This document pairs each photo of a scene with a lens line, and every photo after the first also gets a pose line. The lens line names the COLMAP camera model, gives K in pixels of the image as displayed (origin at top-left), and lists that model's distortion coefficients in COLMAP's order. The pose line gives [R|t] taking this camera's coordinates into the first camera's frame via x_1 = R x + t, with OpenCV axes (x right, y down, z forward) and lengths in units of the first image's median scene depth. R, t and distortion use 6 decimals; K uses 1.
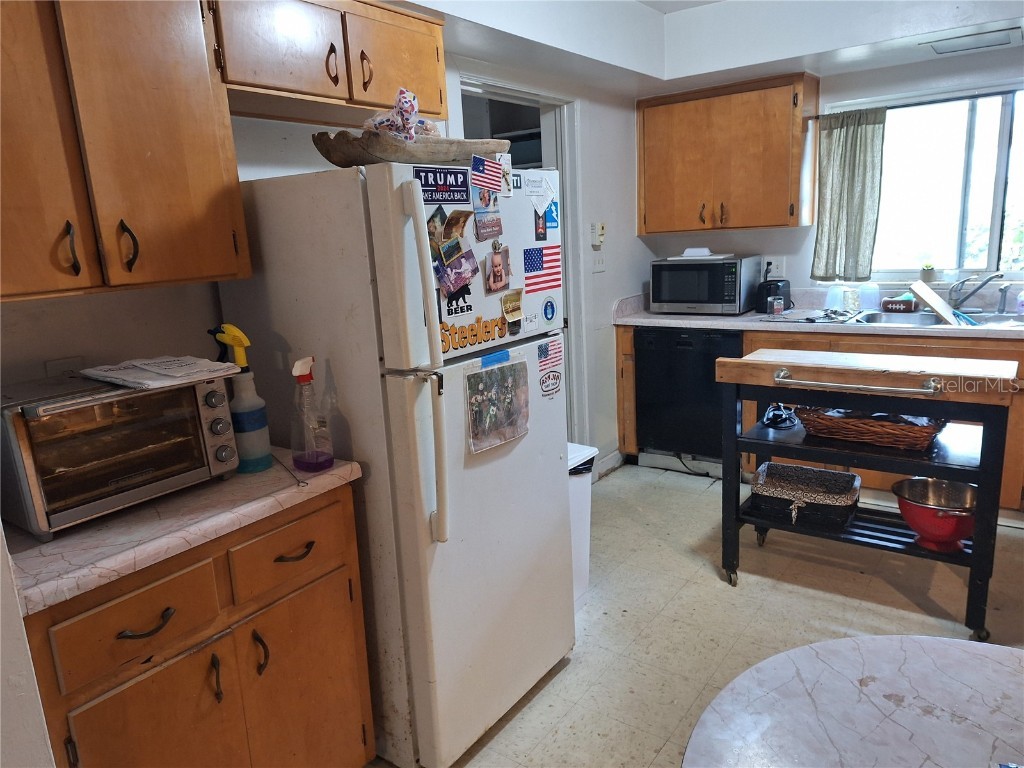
lens RADIAL K [[715.3, 0, 501.6], [0, 715.3, 385.4], [0, 0, 1]] dist [0.092809, -0.102937]
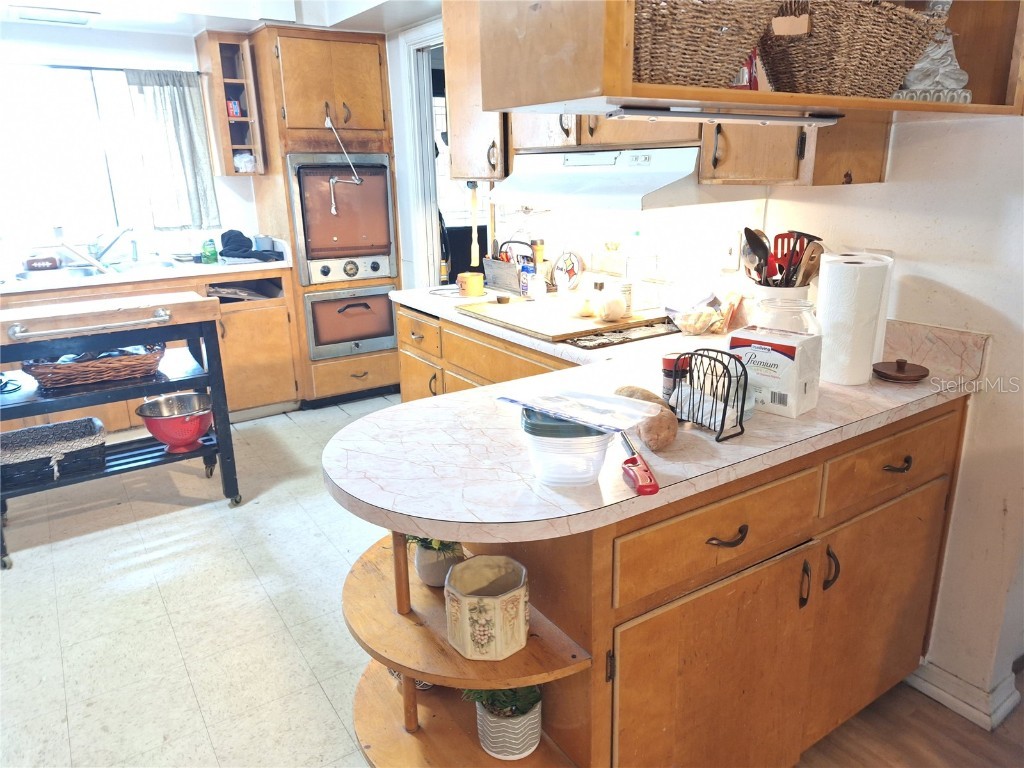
lens RADIAL K [[720.3, 0, 517.5], [0, 720.3, 379.0], [0, 0, 1]] dist [0.093921, -0.103700]
pose [[0.338603, -0.216534, 0.915675, -0.287225], [0.201568, 0.967261, 0.154196, 0.030963], [-0.919086, 0.132359, 0.371164, 0.028032]]
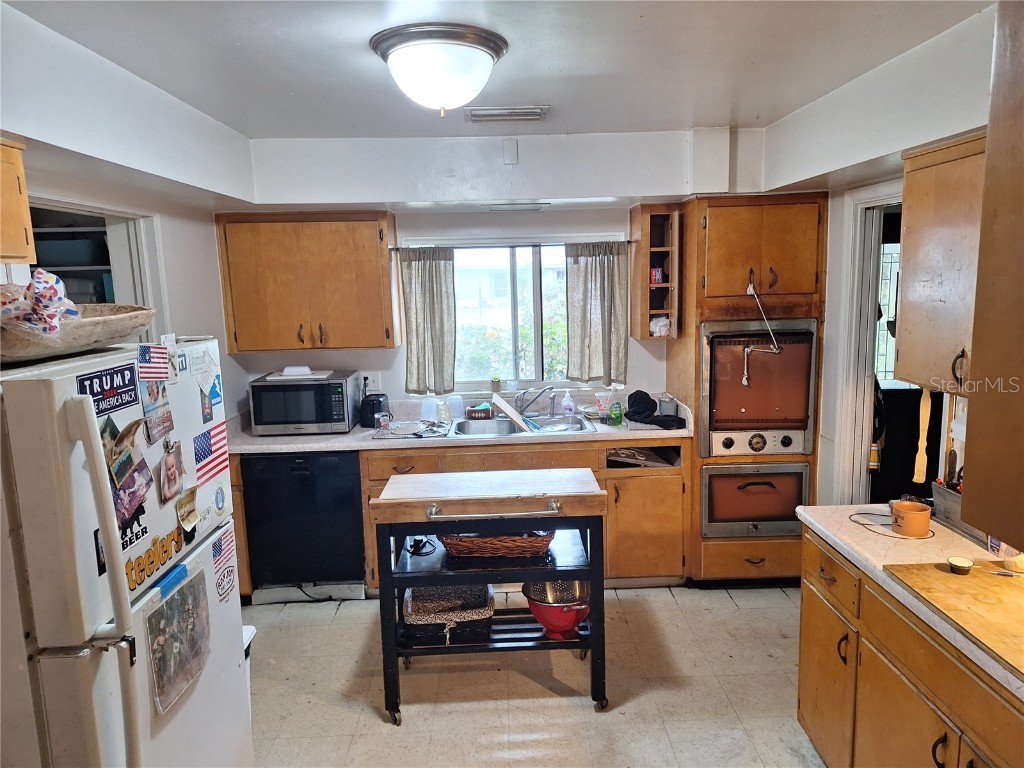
lens RADIAL K [[720.3, 0, 517.5], [0, 720.3, 379.0], [0, 0, 1]] dist [0.093921, -0.103700]
pose [[0.787388, -0.061287, 0.613404, -0.145865], [0.117868, 0.991655, -0.052220, -0.129009], [-0.605084, 0.113418, 0.788041, 0.067519]]
